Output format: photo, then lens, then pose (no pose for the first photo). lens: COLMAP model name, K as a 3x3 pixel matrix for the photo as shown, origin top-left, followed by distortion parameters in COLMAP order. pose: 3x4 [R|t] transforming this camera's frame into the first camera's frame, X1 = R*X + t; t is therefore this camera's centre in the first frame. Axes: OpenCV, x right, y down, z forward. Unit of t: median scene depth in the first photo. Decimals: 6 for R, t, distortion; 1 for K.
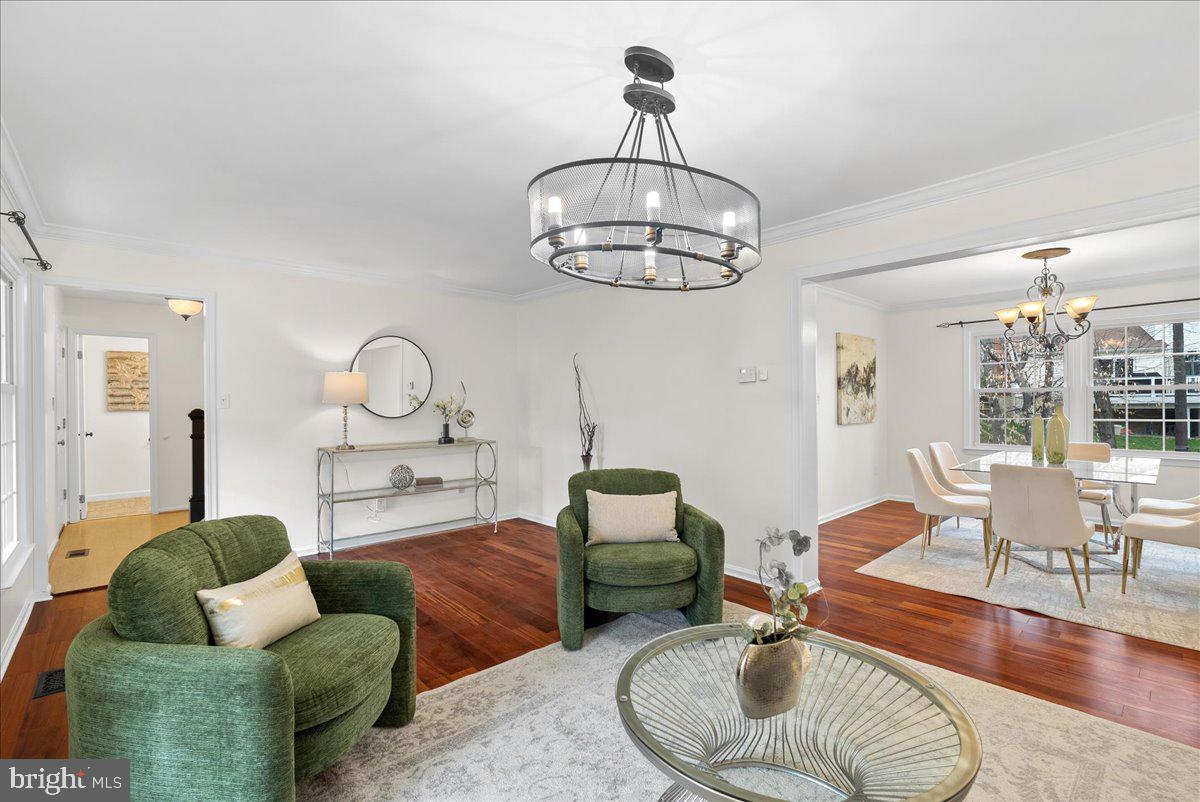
lens RADIAL K [[534.0, 0, 598.8], [0, 534.0, 402.9], [0, 0, 1]] dist [-0.010391, 0.000217]
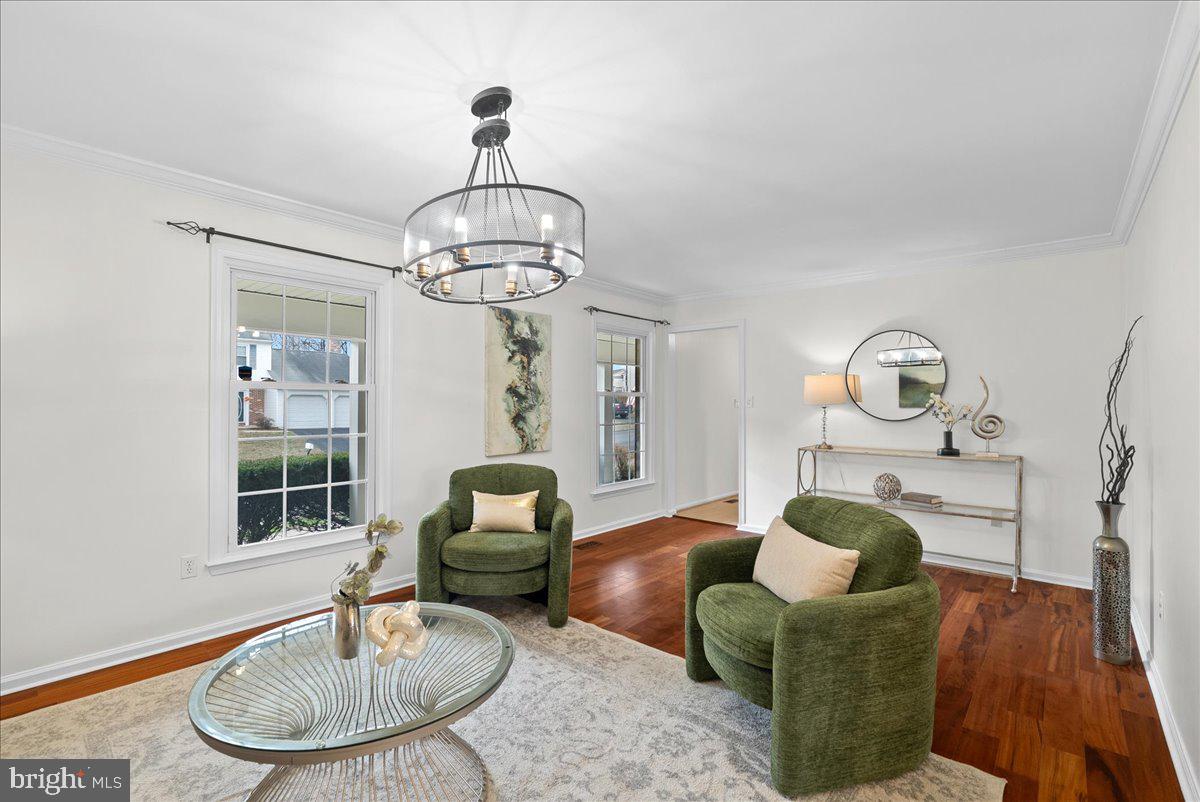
lens RADIAL K [[534.0, 0, 602.4], [0, 534.0, 399.7], [0, 0, 1]] dist [-0.010391, 0.000217]
pose [[0.099835, -0.002436, -0.995001, 0.468808], [-0.004813, 0.999984, -0.002931, -0.002913], [0.994992, 0.005082, 0.099822, 0.424483]]
